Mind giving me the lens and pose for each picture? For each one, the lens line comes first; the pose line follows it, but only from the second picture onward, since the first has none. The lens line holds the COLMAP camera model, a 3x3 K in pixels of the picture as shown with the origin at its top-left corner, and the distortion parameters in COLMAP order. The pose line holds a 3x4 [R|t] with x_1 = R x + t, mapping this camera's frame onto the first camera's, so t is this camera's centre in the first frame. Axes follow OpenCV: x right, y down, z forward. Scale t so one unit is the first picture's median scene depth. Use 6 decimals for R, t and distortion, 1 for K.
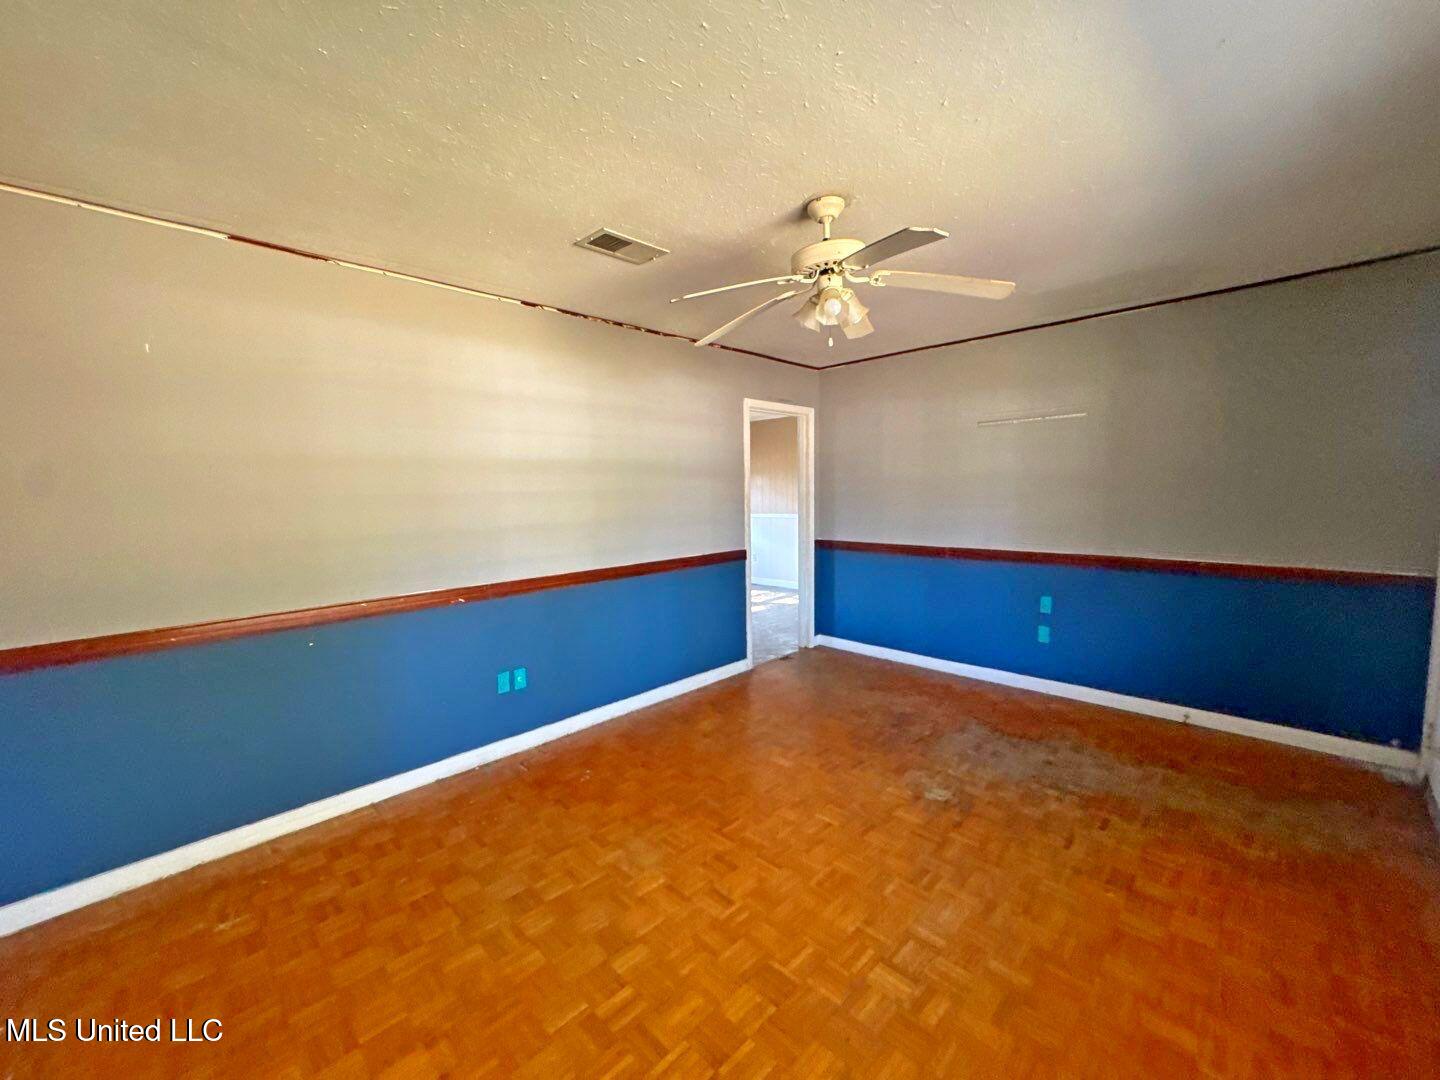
lens RADIAL K [[578.3, 0, 717.4], [0, 578.3, 540.1], [0, 0, 1]] dist [-0.004144, -0.000914]
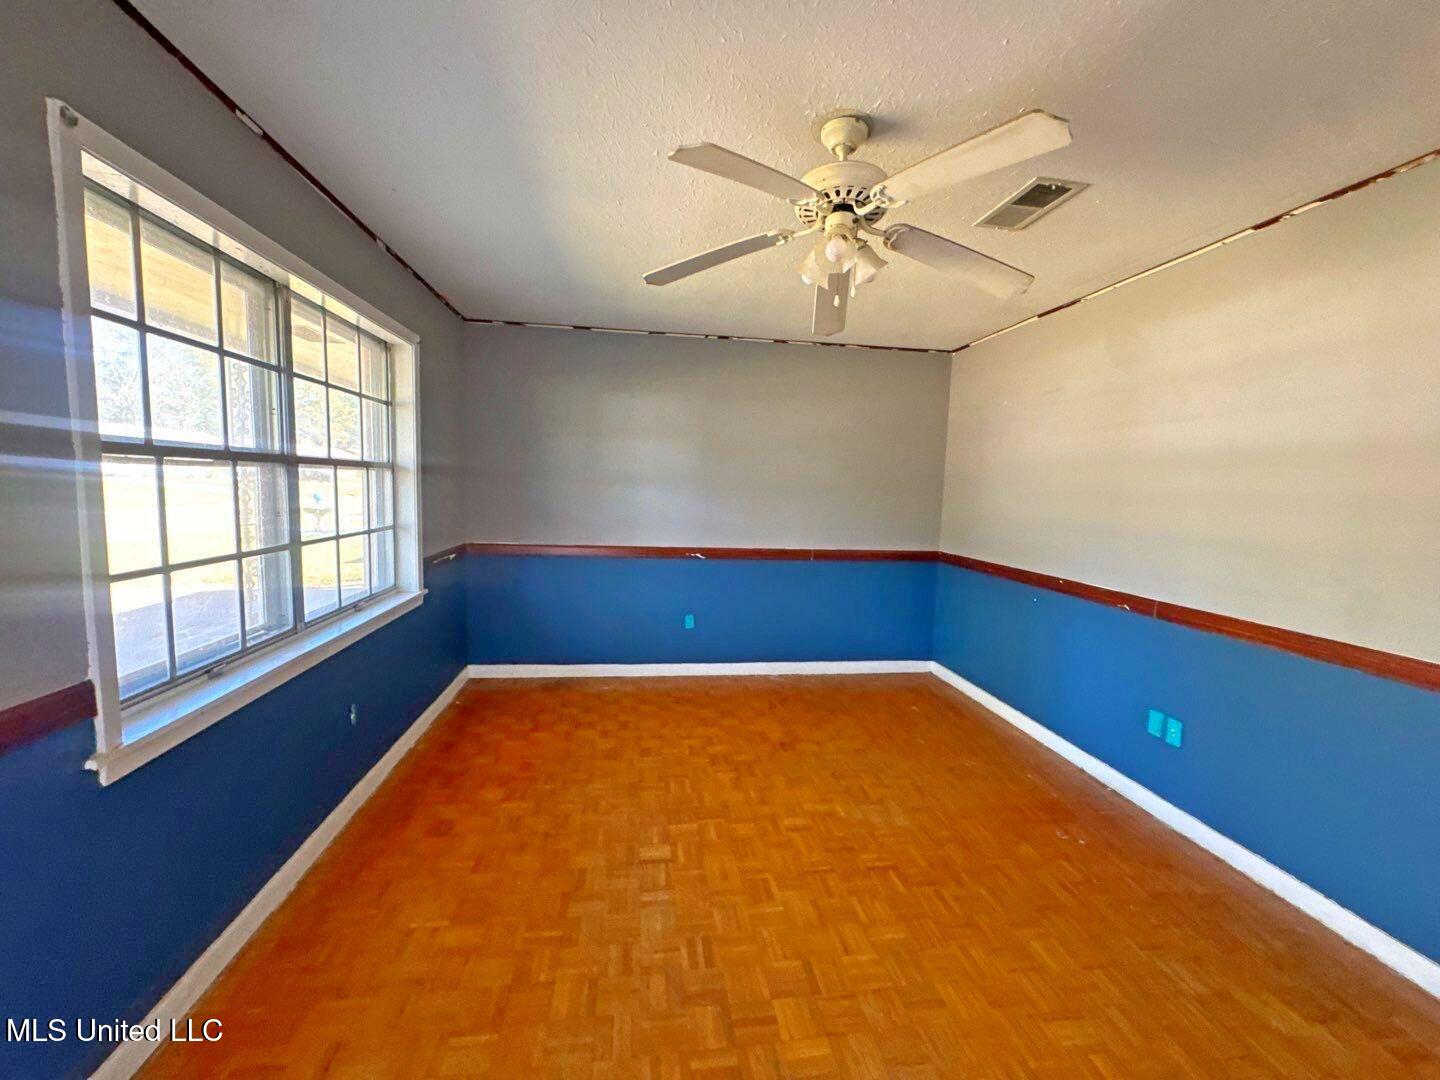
lens RADIAL K [[578.3, 0, 717.7], [0, 578.3, 543.0], [0, 0, 1]] dist [-0.004144, -0.000914]
pose [[-0.609184, 0.083036, -0.788670, 0.962736], [-0.088871, 0.981090, 0.171941, -0.139281], [0.788033, 0.174834, -0.590285, 1.420009]]
